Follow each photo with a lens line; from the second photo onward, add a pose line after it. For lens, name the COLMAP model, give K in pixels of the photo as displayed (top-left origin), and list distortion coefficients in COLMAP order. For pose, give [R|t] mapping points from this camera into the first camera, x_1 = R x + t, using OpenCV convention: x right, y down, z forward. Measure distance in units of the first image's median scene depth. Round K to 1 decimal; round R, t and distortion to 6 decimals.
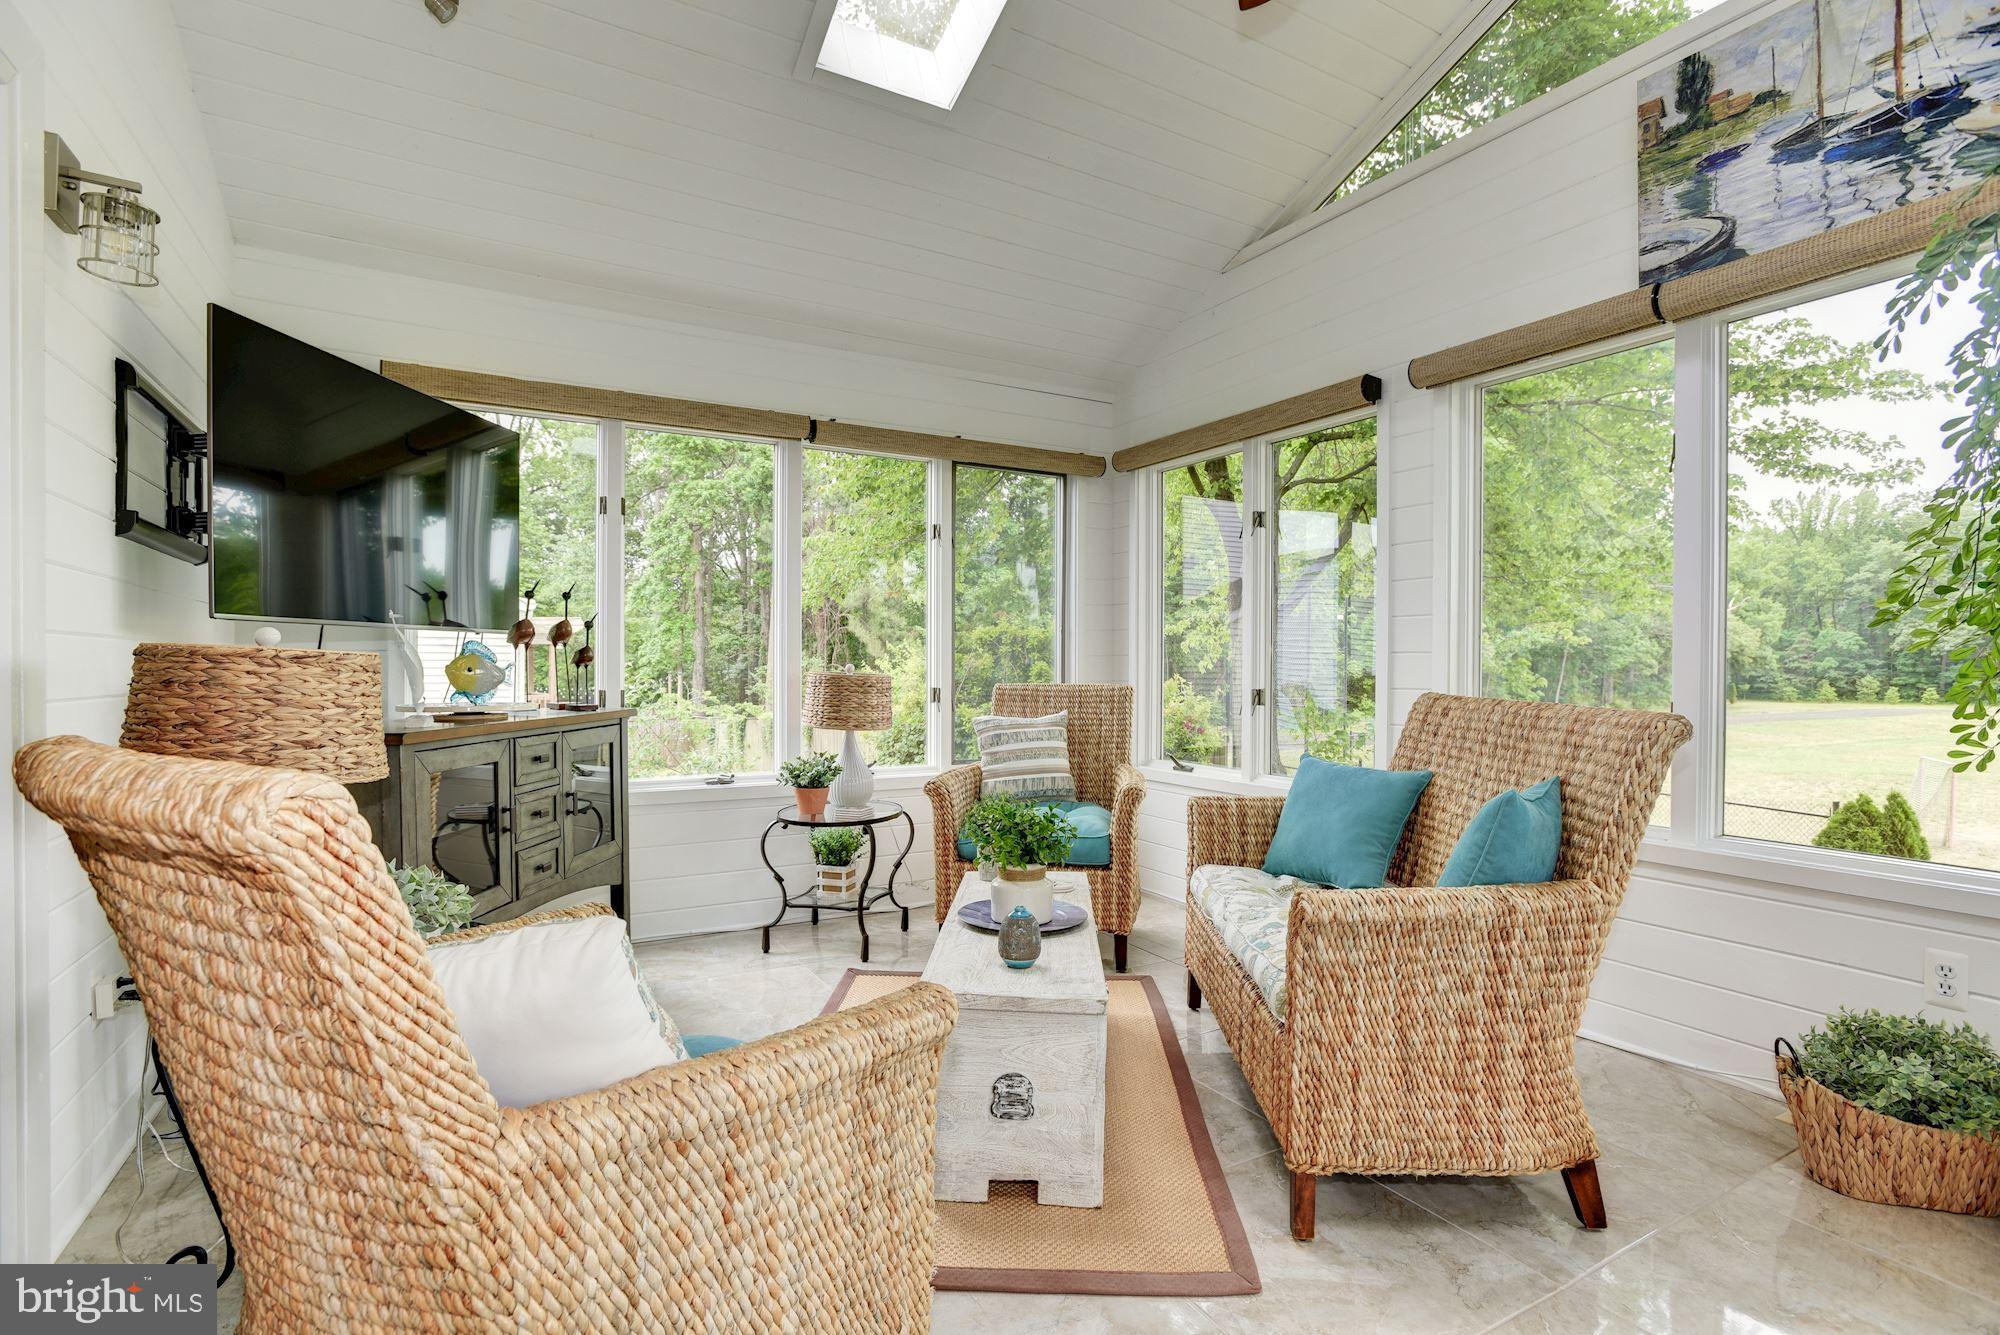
lens RADIAL K [[951.7, 0, 999.0], [0, 951.7, 658.9], [0, 0, 1]] dist [-0.044246, 0.017503]
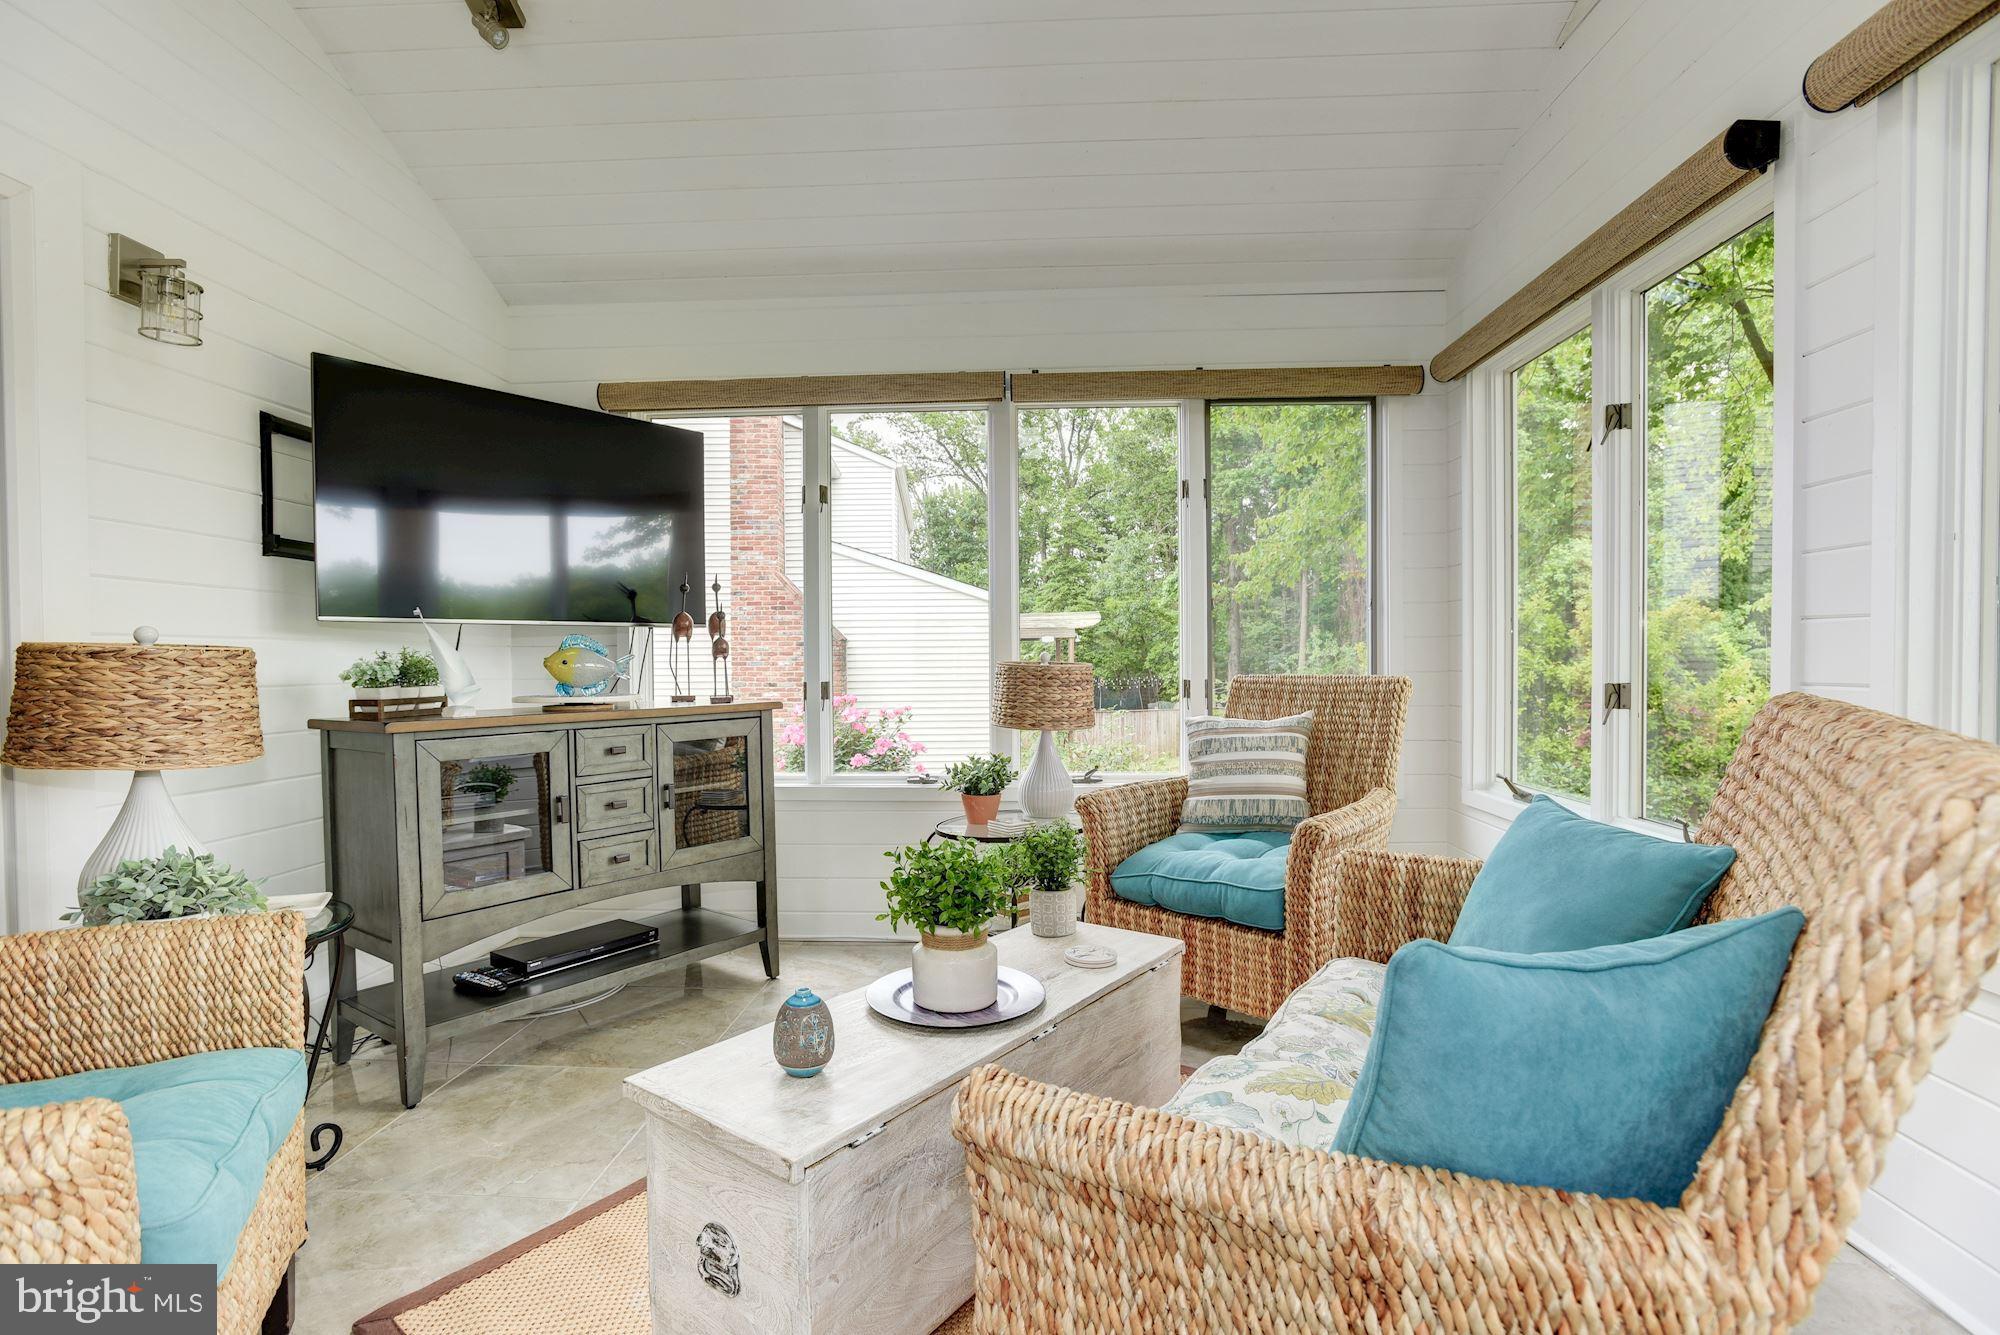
lens RADIAL K [[951.7, 0, 1011.3], [0, 951.7, 656.5], [0, 0, 1]] dist [-0.044246, 0.017503]
pose [[0.839801, -0.011016, -0.542782, 0.330119], [0.015183, 0.999880, 0.003198, 0.007219], [0.542682, -0.010927, 0.839867, 0.302718]]
